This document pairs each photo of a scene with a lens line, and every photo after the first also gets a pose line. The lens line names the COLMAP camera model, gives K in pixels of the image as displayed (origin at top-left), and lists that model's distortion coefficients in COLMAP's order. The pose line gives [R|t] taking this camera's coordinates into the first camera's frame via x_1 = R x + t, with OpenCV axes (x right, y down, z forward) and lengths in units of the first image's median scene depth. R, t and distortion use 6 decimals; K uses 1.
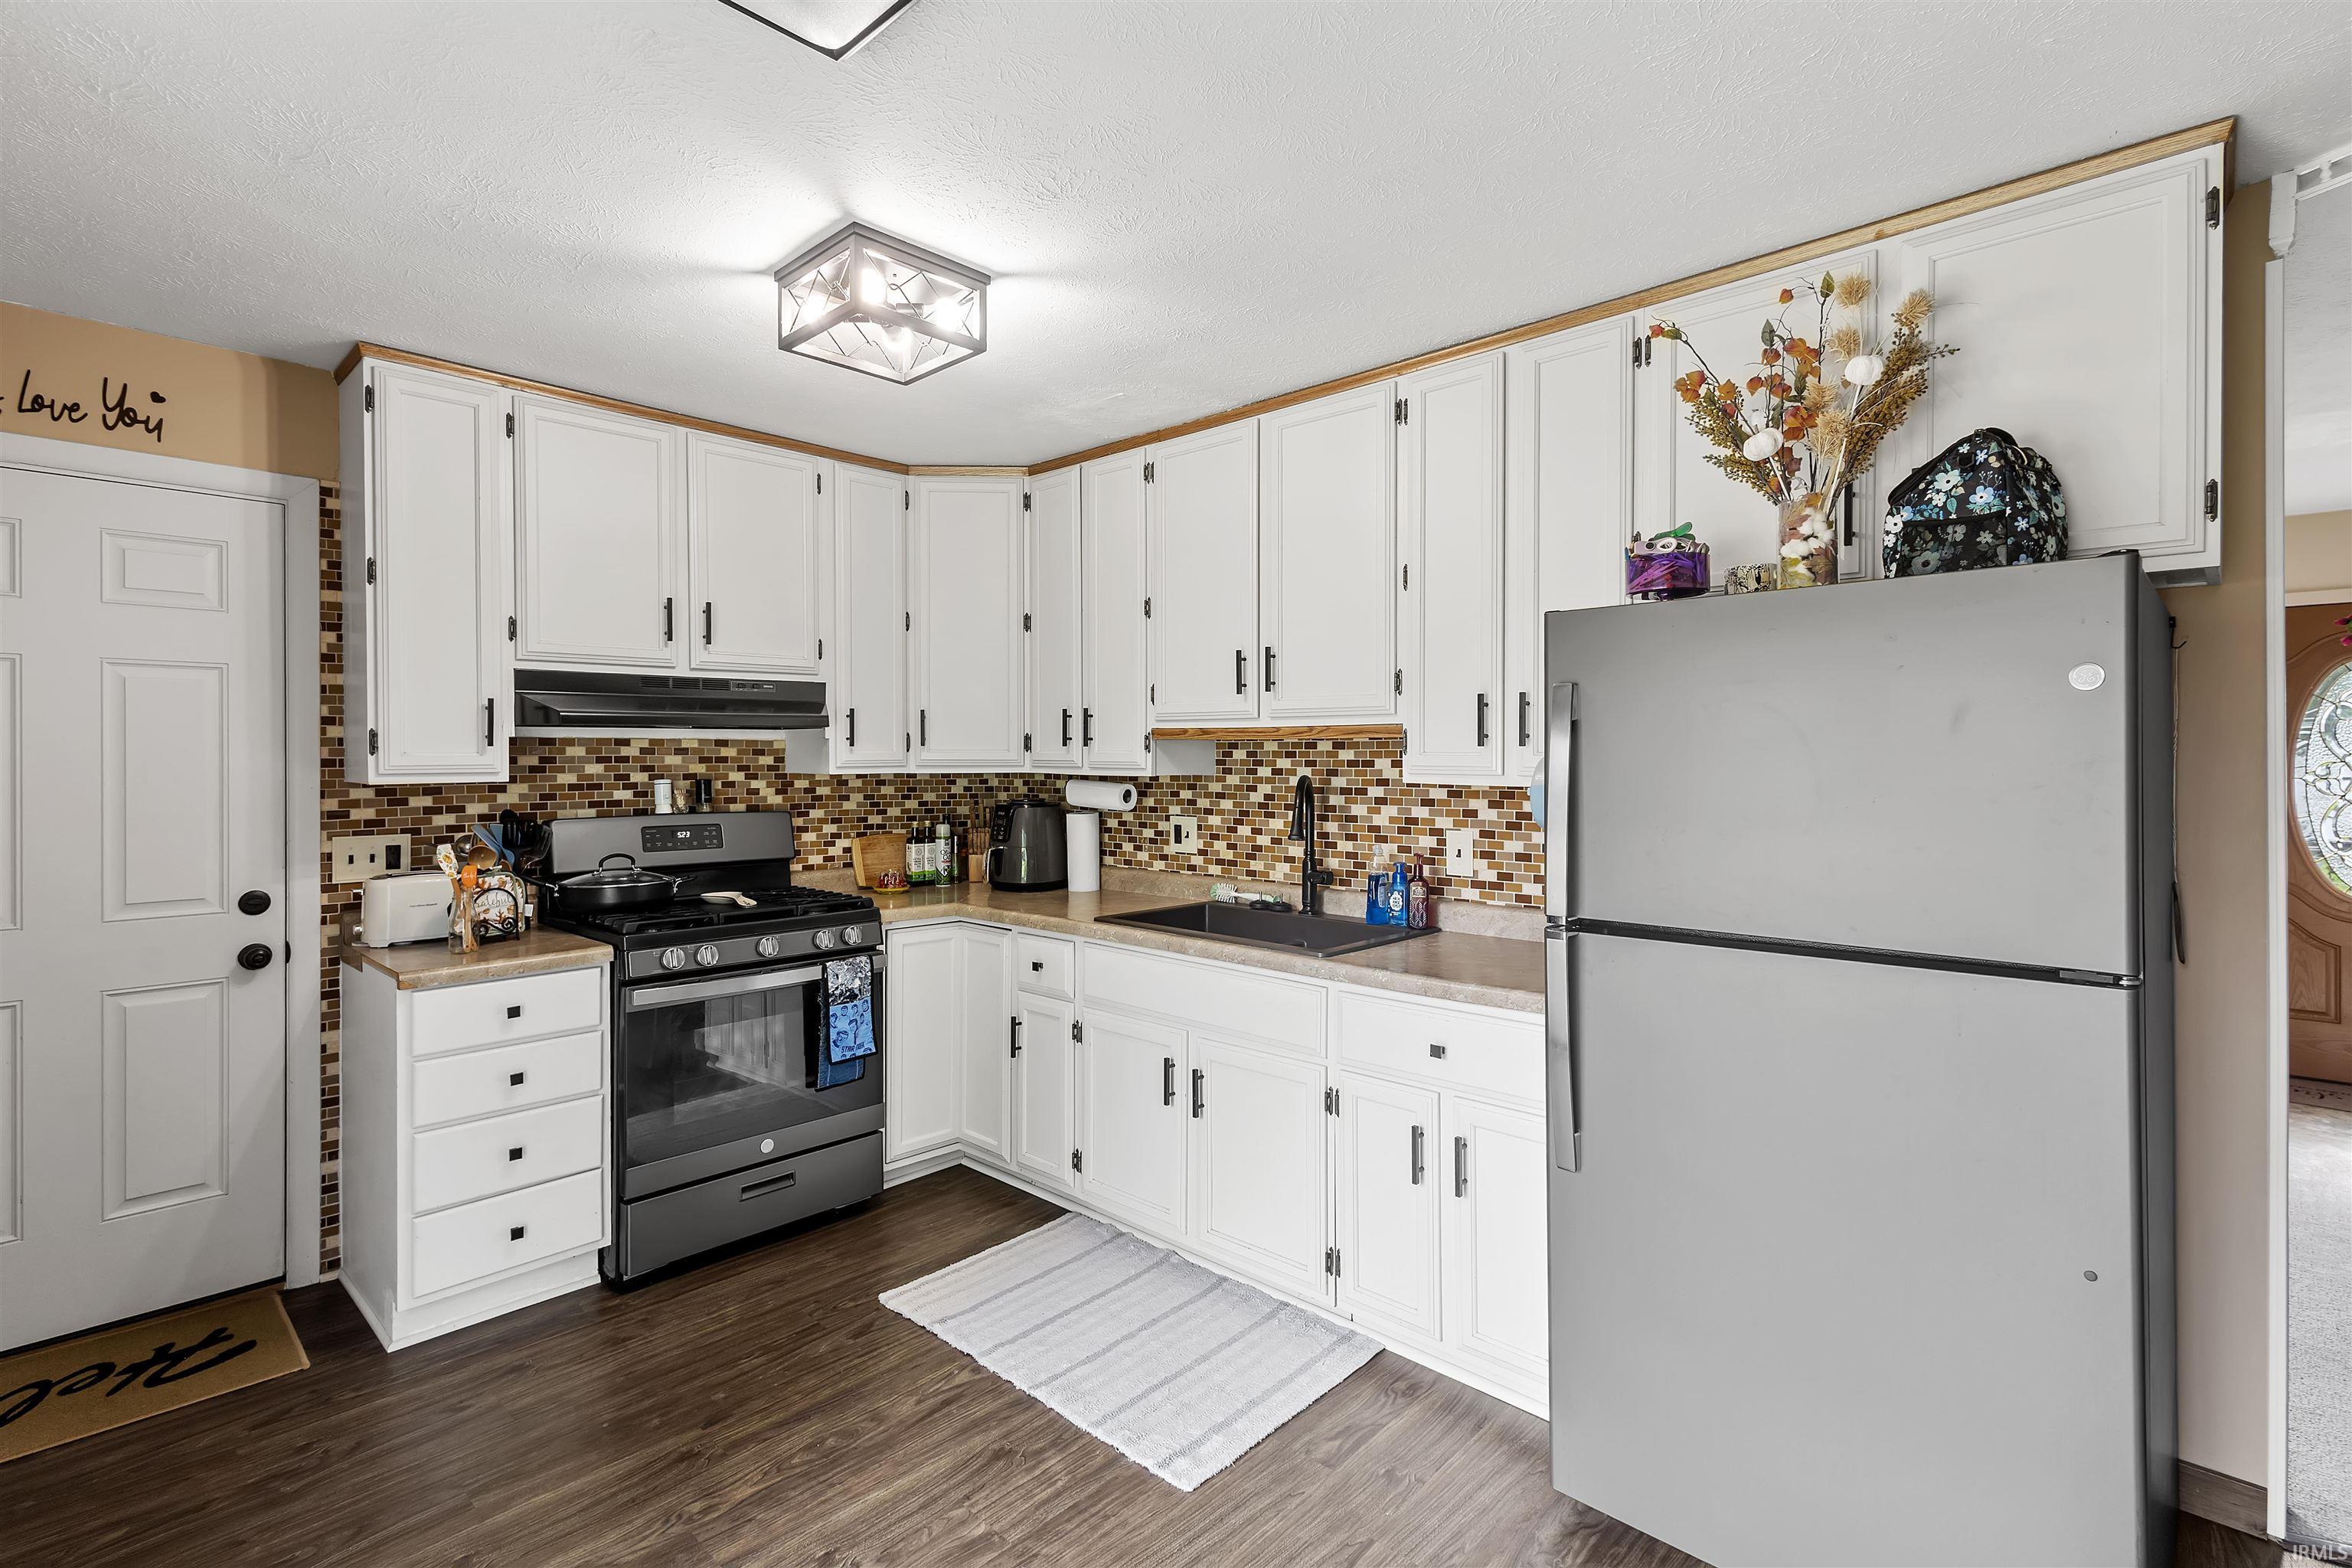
lens RADIAL K [[1083.2, 0, 1228.2], [0, 1083.2, 756.0], [0, 0, 1]] dist [0.021462, -0.007122]
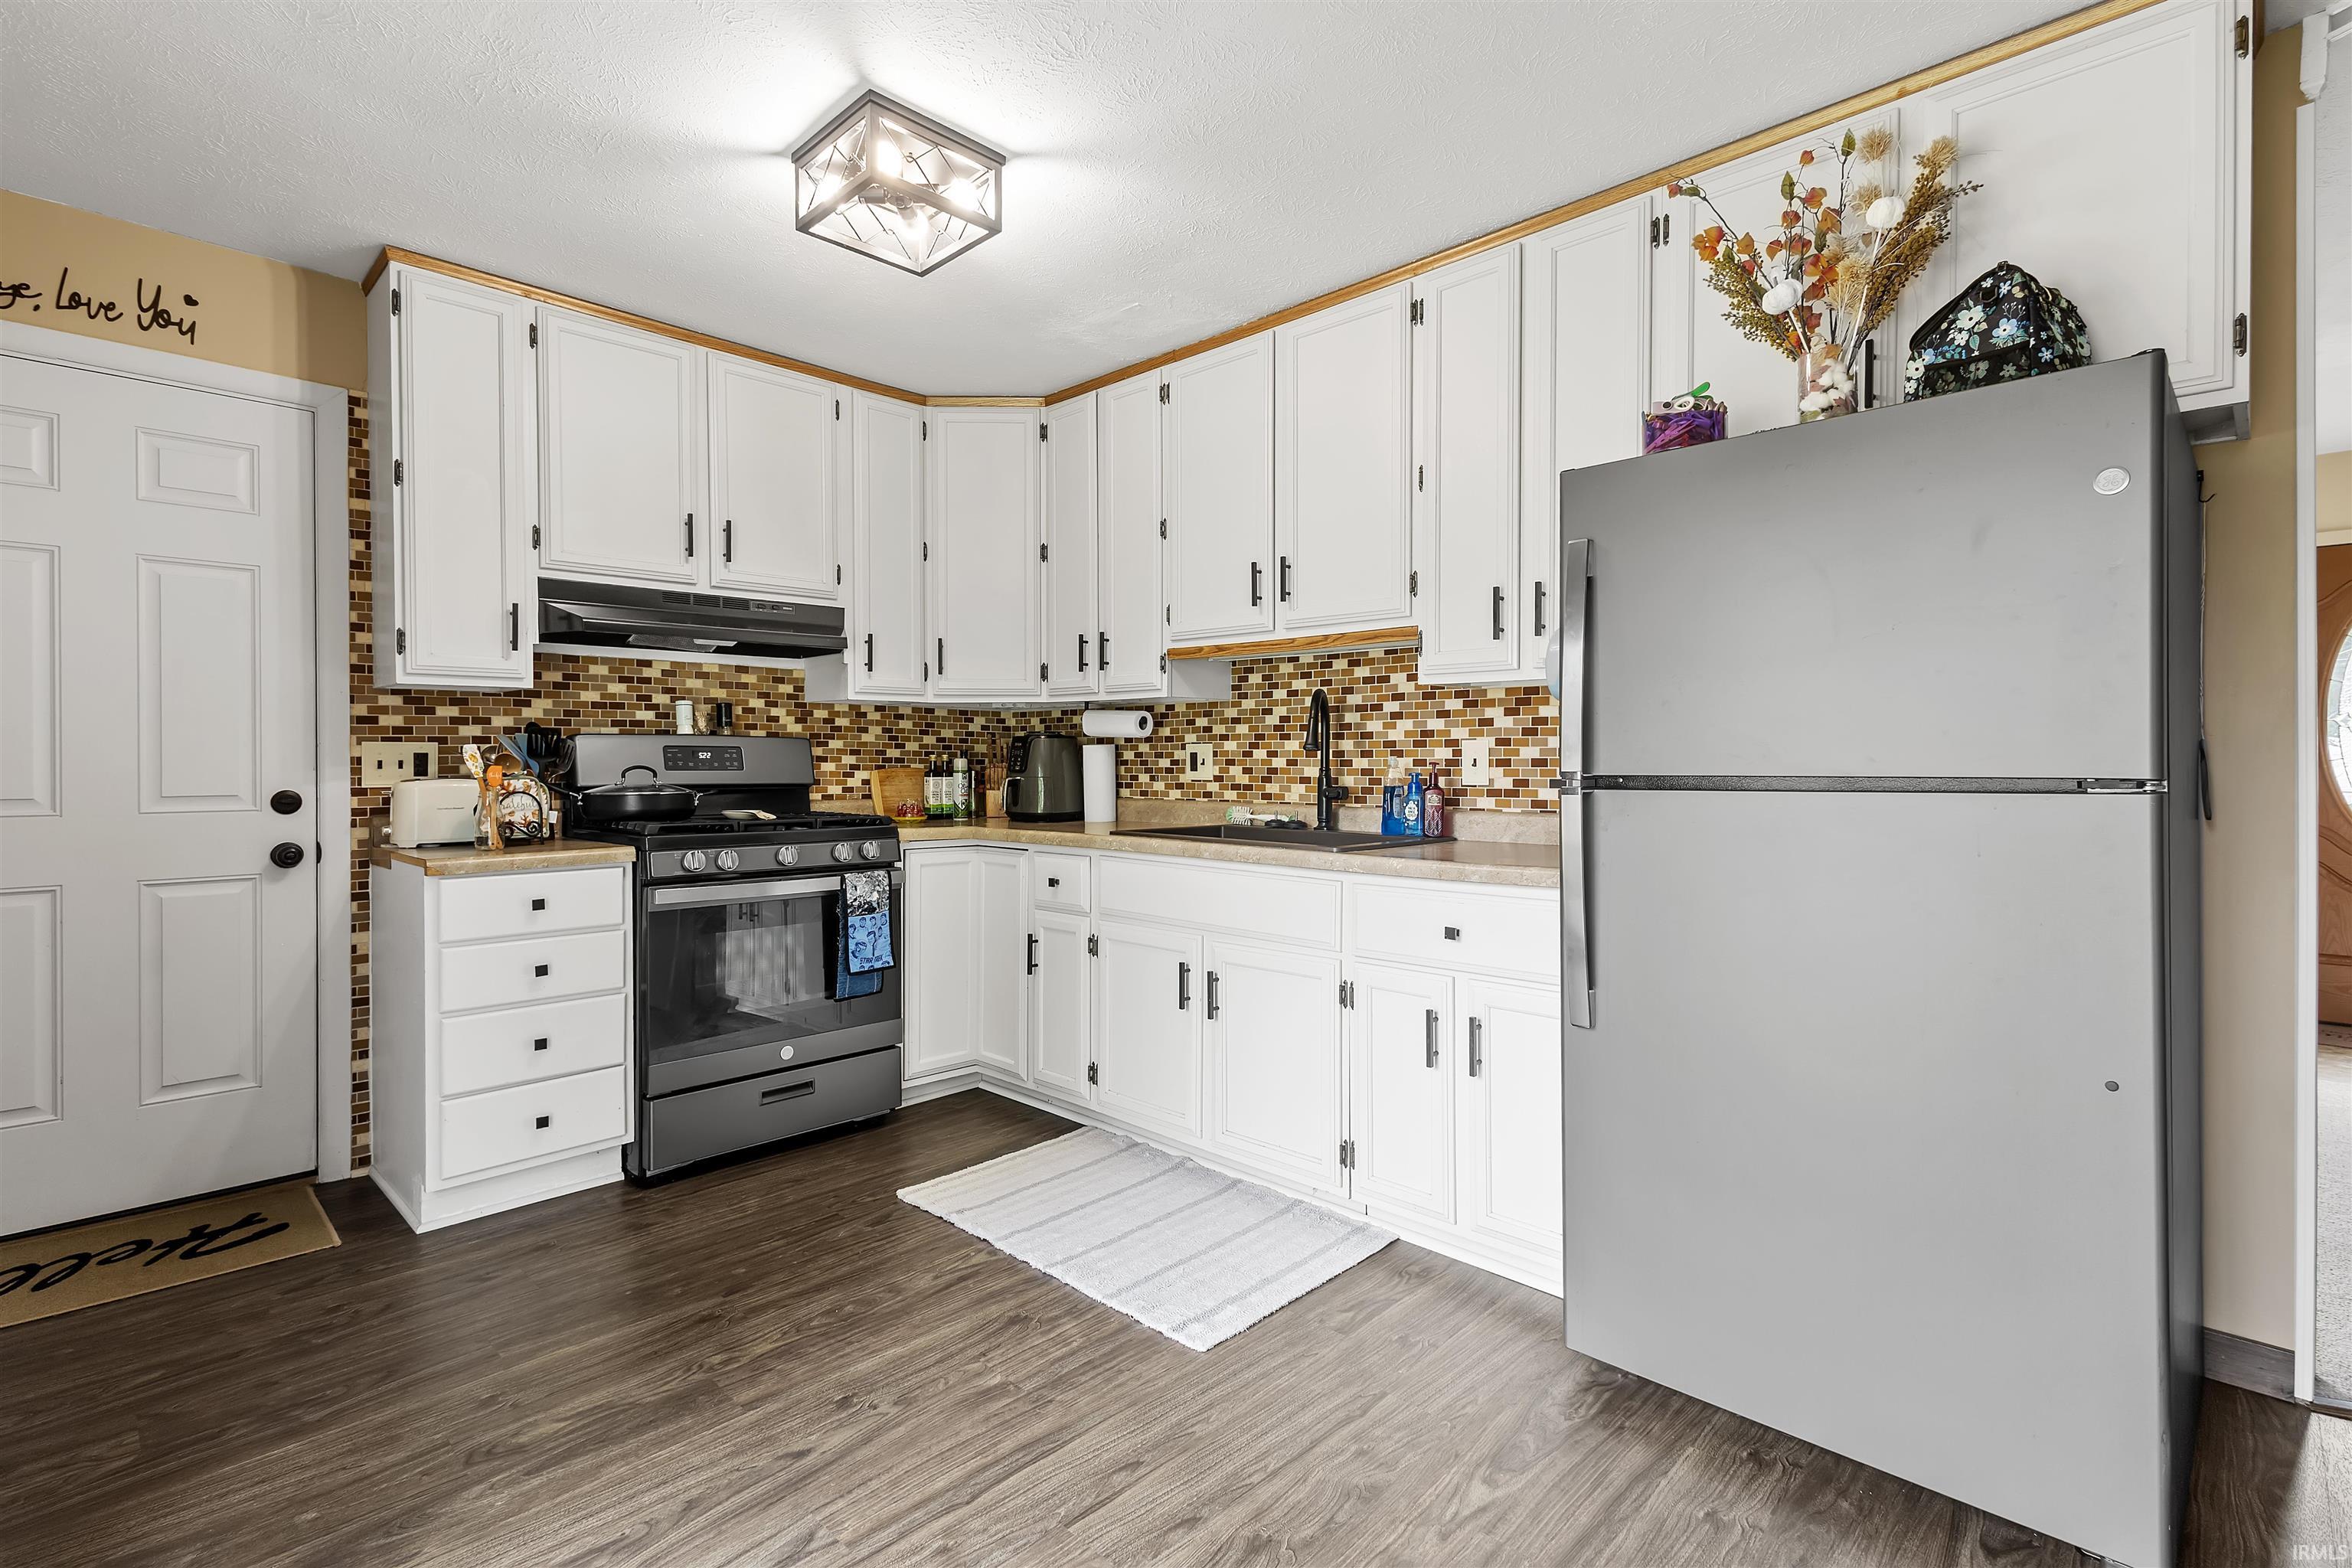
lens RADIAL K [[1083.2, 0, 1227.2], [0, 1083.2, 763.8], [0, 0, 1]] dist [0.021462, -0.007122]
pose [[0.999849, 0.000458, -0.017378, 0.002734], [-0.000418, 0.999997, 0.002297, 0.093413], [0.017379, -0.002289, 0.999846, -0.001348]]
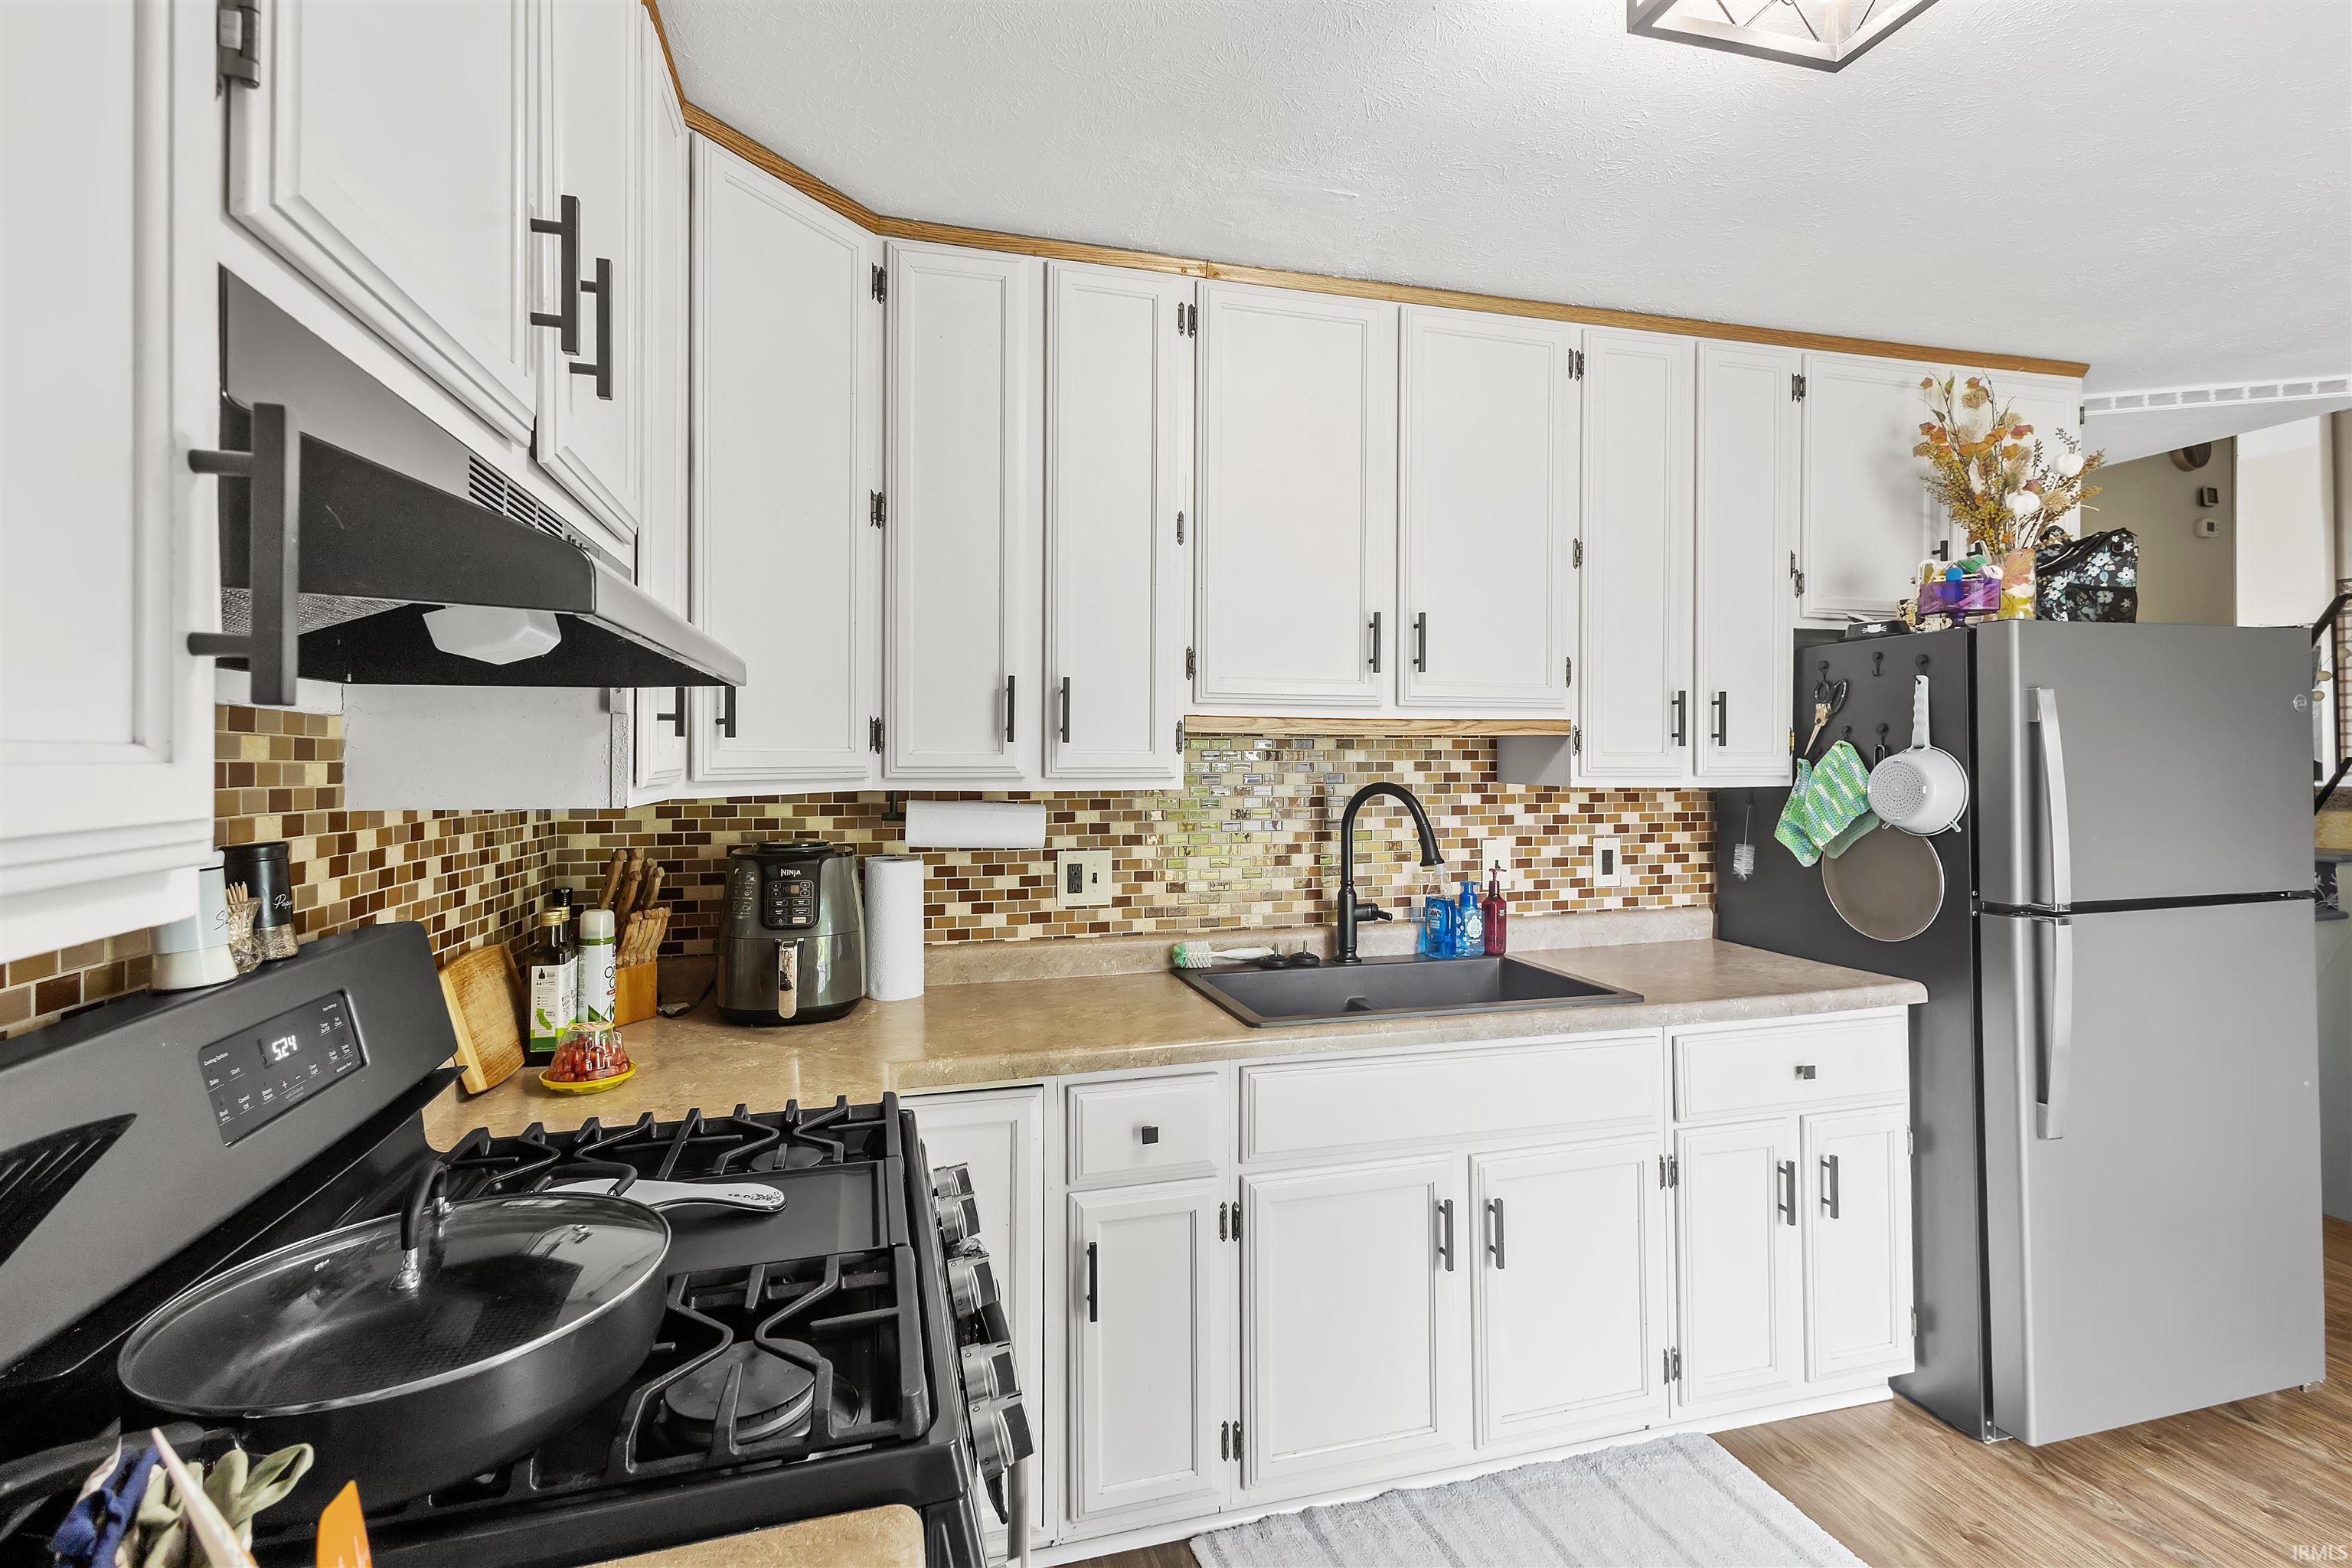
lens RADIAL K [[1083.2, 0, 1145.4], [0, 1083.2, 750.2], [0, 0, 1]] dist [0.021462, -0.007122]
pose [[0.538193, 0.003328, 0.842815, -0.745929], [0.003606, 0.999974, -0.006251, -0.001048], [-0.842814, 0.006404, 0.538167, 0.800688]]
